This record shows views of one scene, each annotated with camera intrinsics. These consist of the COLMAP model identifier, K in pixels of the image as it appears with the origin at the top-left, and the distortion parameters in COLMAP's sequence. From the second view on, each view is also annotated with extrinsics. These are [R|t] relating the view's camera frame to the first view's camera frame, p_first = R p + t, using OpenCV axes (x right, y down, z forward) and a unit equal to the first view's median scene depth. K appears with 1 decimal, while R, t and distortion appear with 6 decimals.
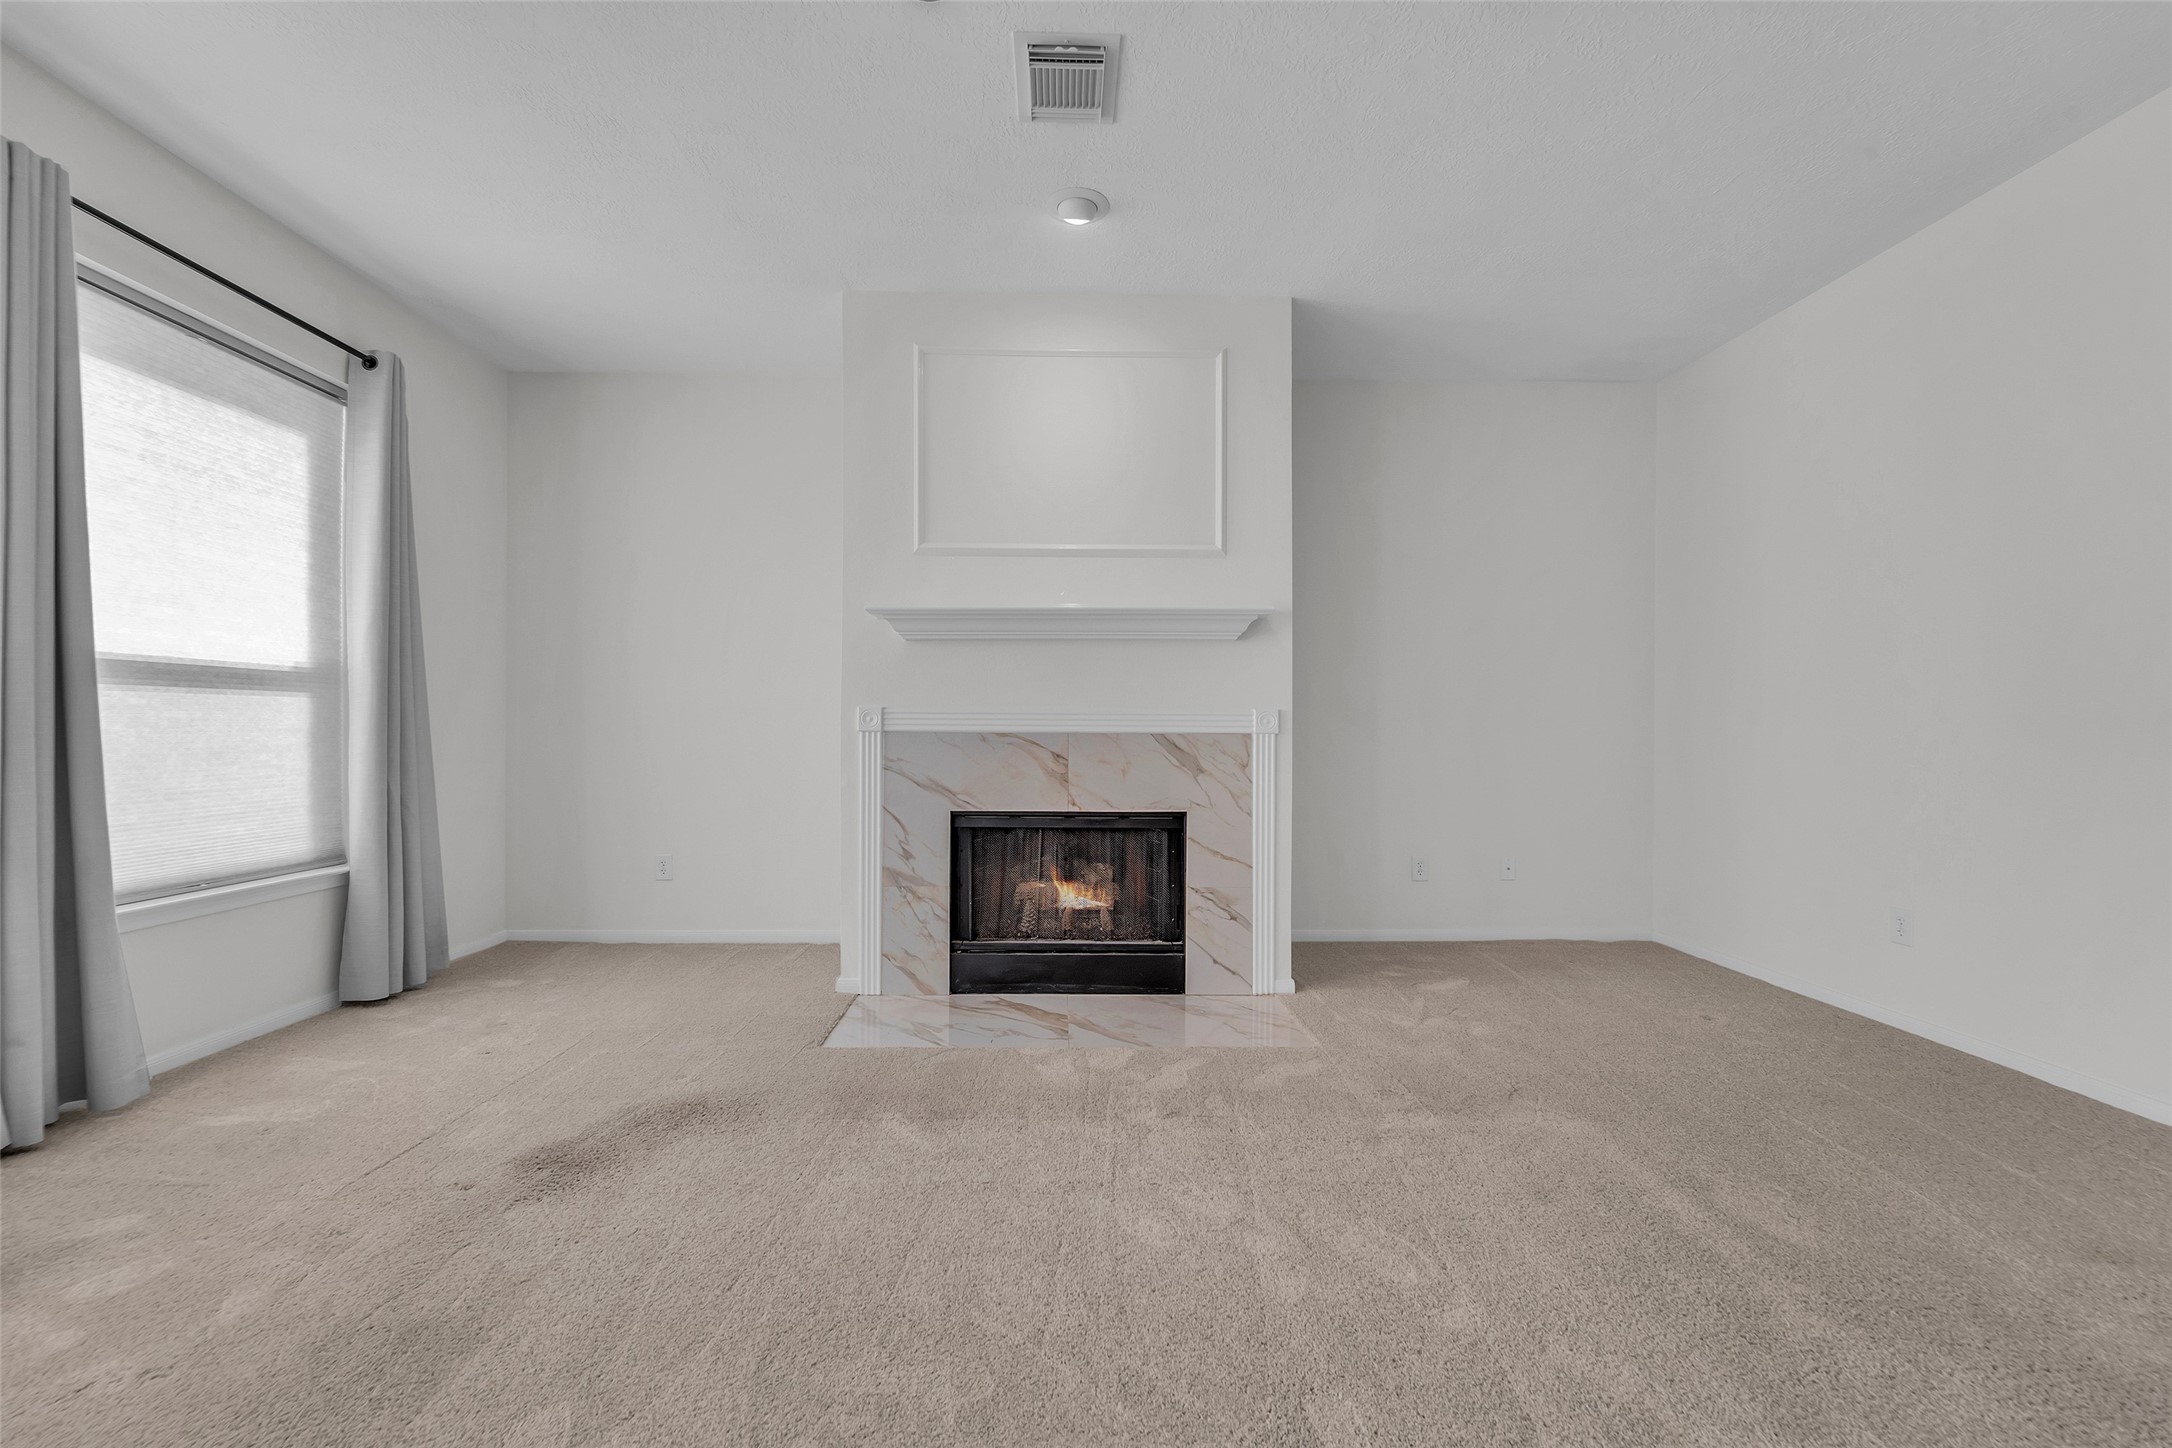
lens RADIAL K [[882.5, 0, 1070.6], [0, 882.5, 729.5], [0, 0, 1]] dist [0.000991, -0.000983]
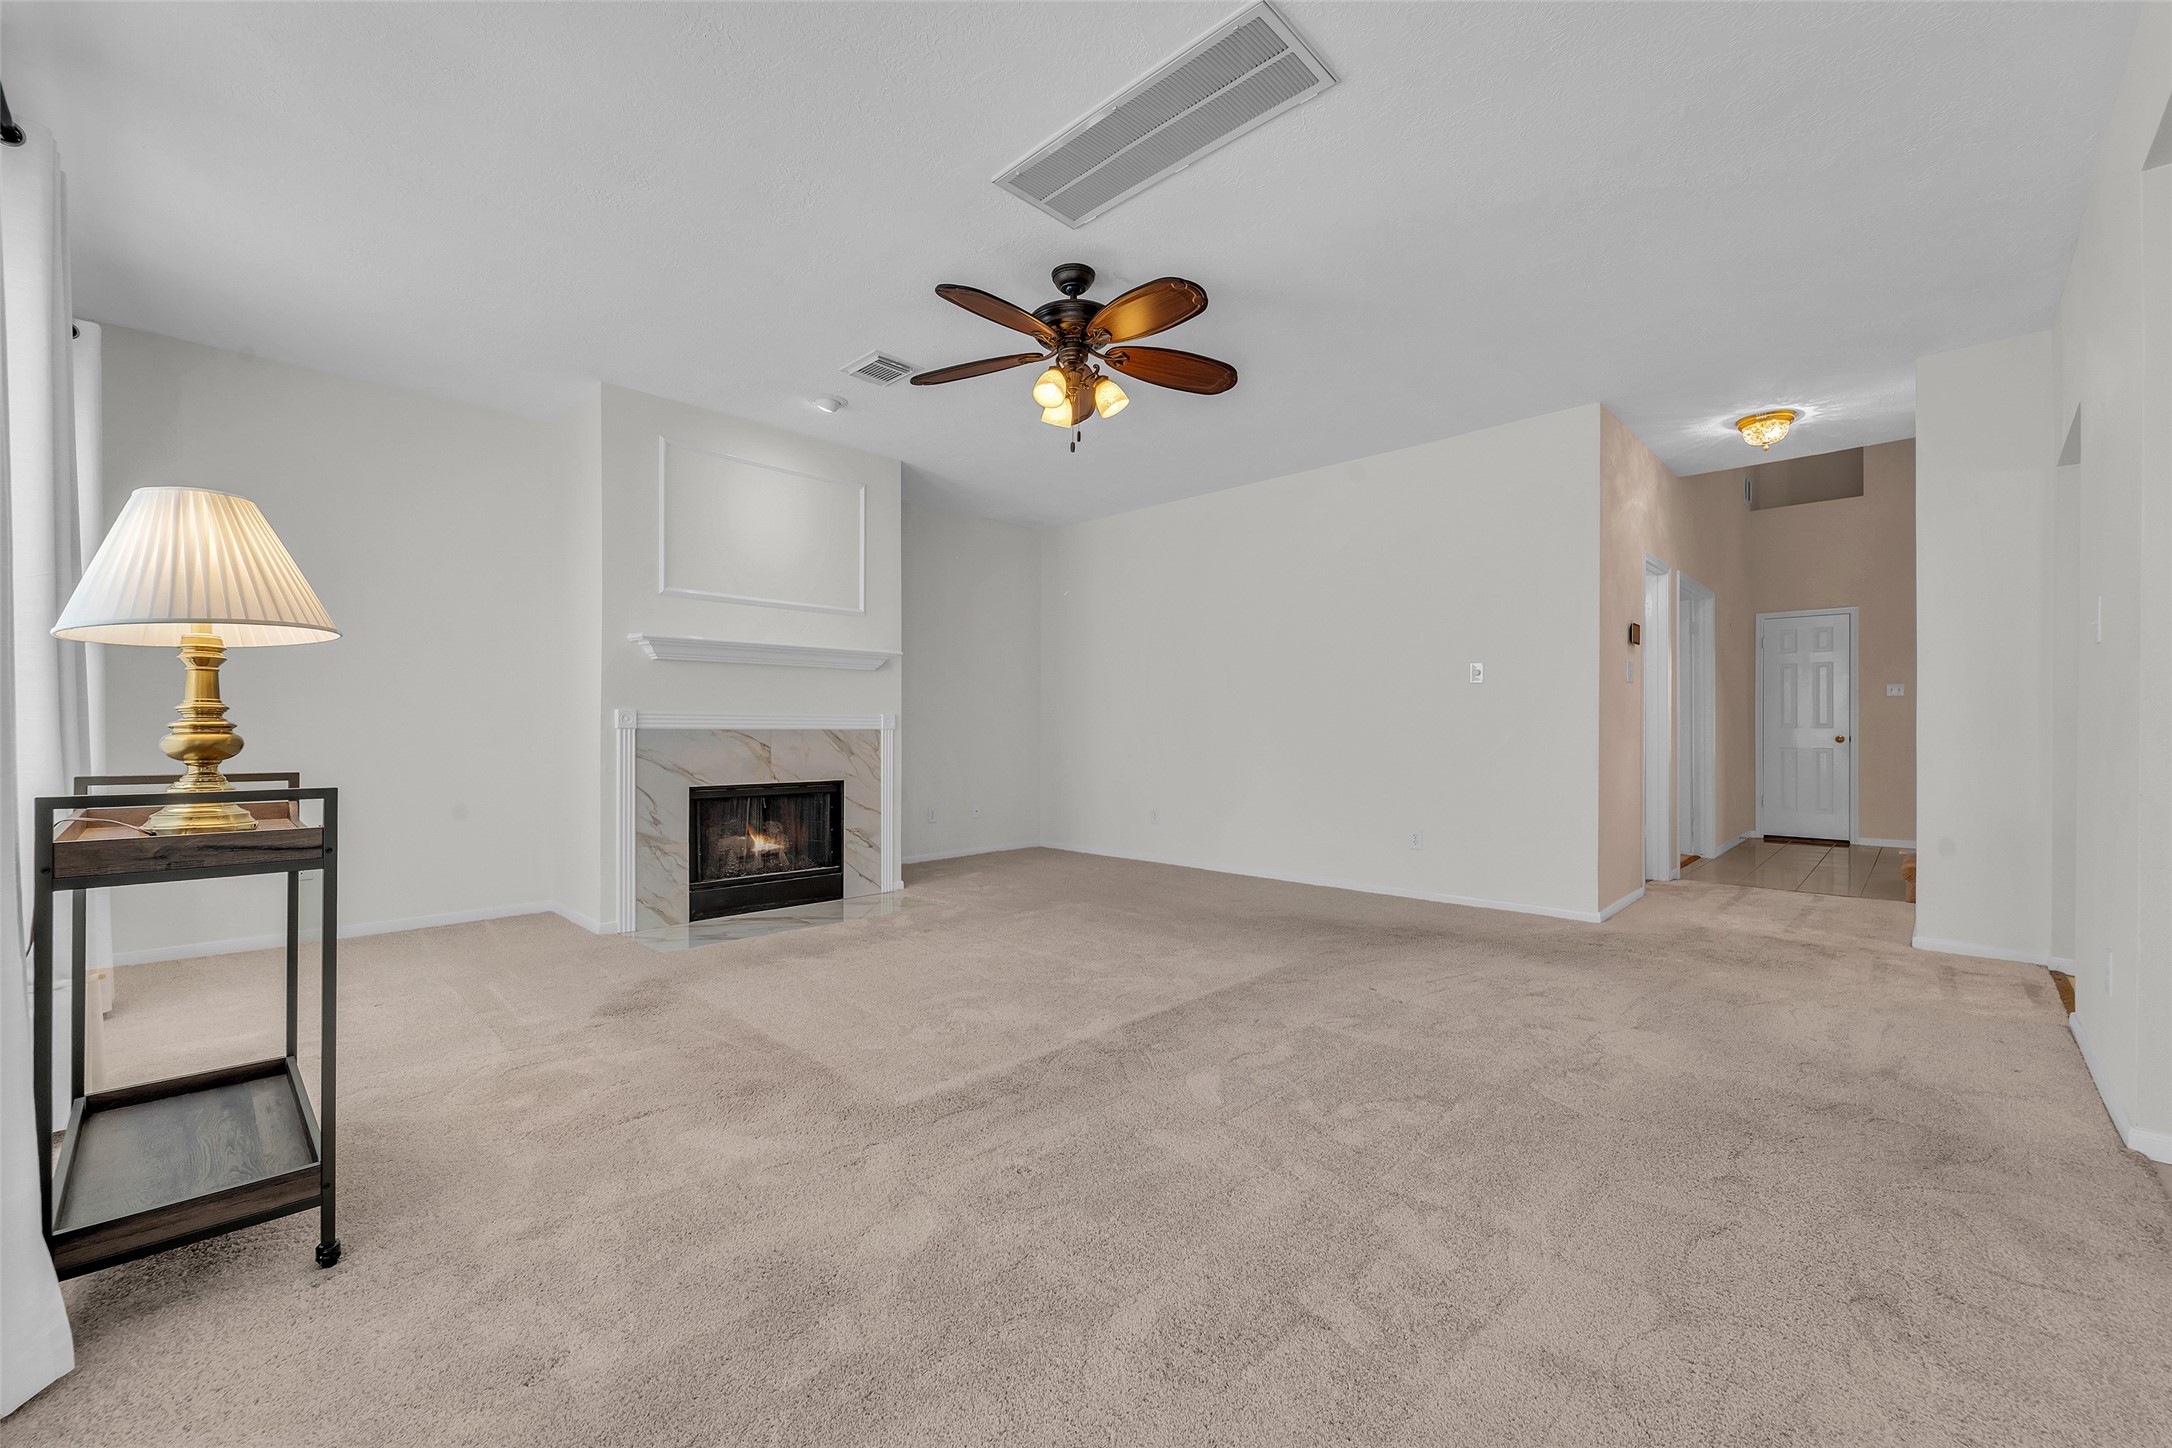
lens RADIAL K [[882.5, 0, 1076.6], [0, 882.5, 726.4], [0, 0, 1]] dist [0.000991, -0.000983]
pose [[0.707323, 0.000898, 0.706890, -0.672663], [0.001327, 0.999996, -0.002599, 0.003628], [-0.706889, 0.002777, 0.707319, -0.378884]]
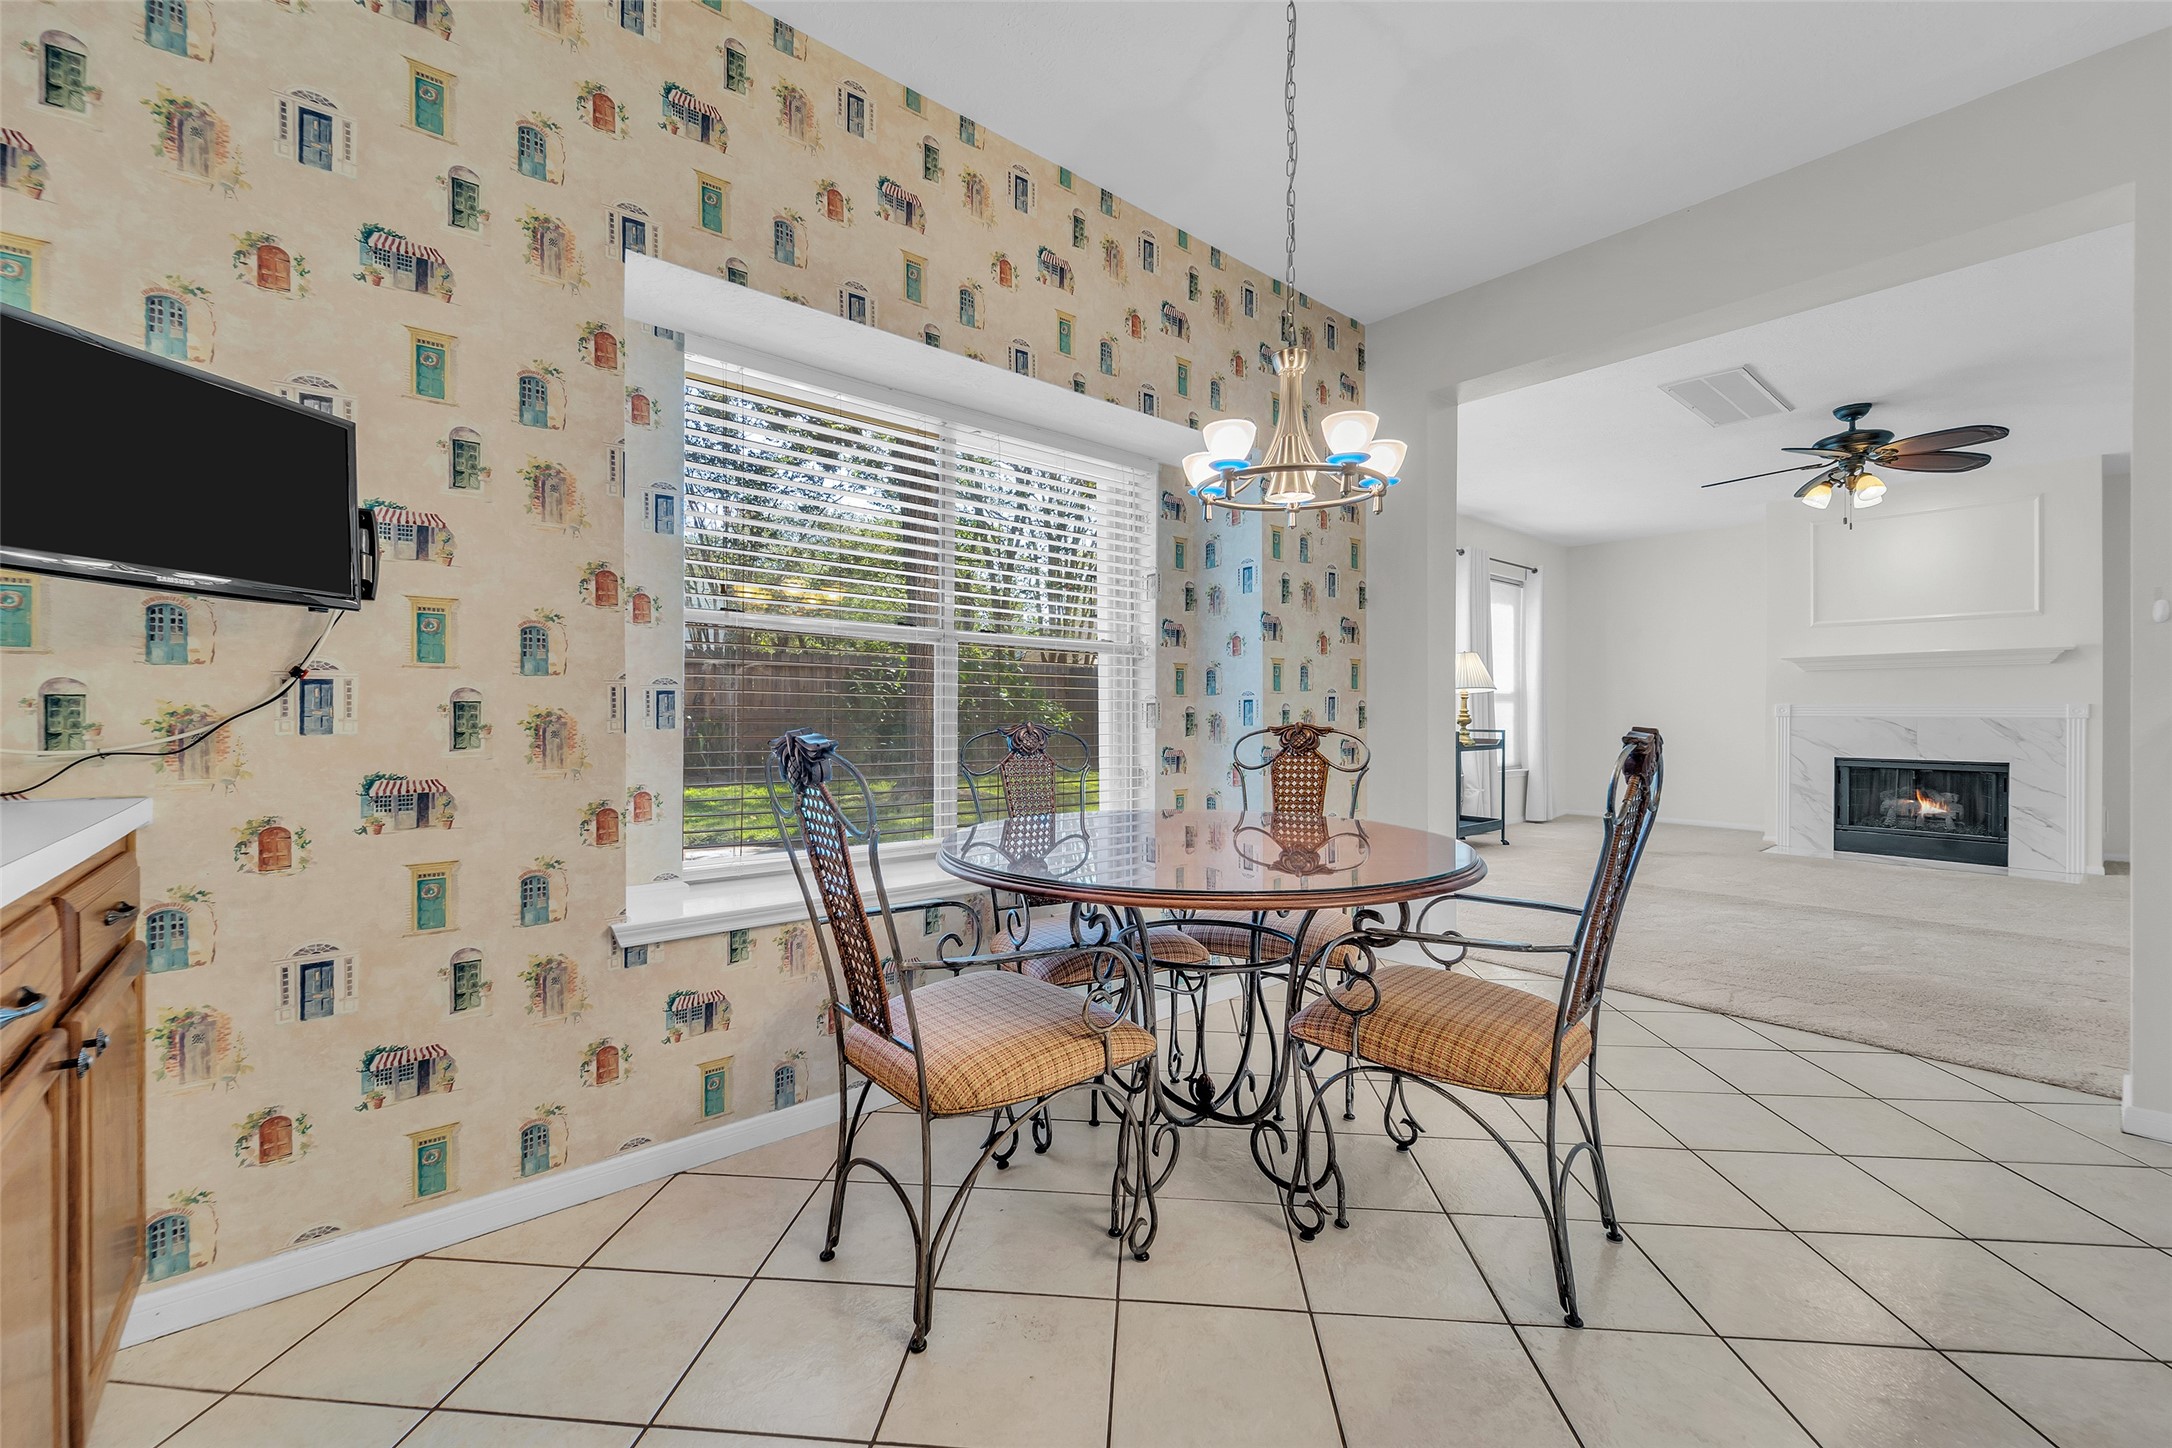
lens RADIAL K [[882.5, 0, 1075.2], [0, 882.5, 713.6], [0, 0, 1]] dist [0.000991, -0.000983]
pose [[0.638427, -0.002255, -0.769679, 0.296350], [-0.002943, 0.999981, -0.005371, 0.010648], [0.769677, 0.005694, 0.638408, -1.550809]]
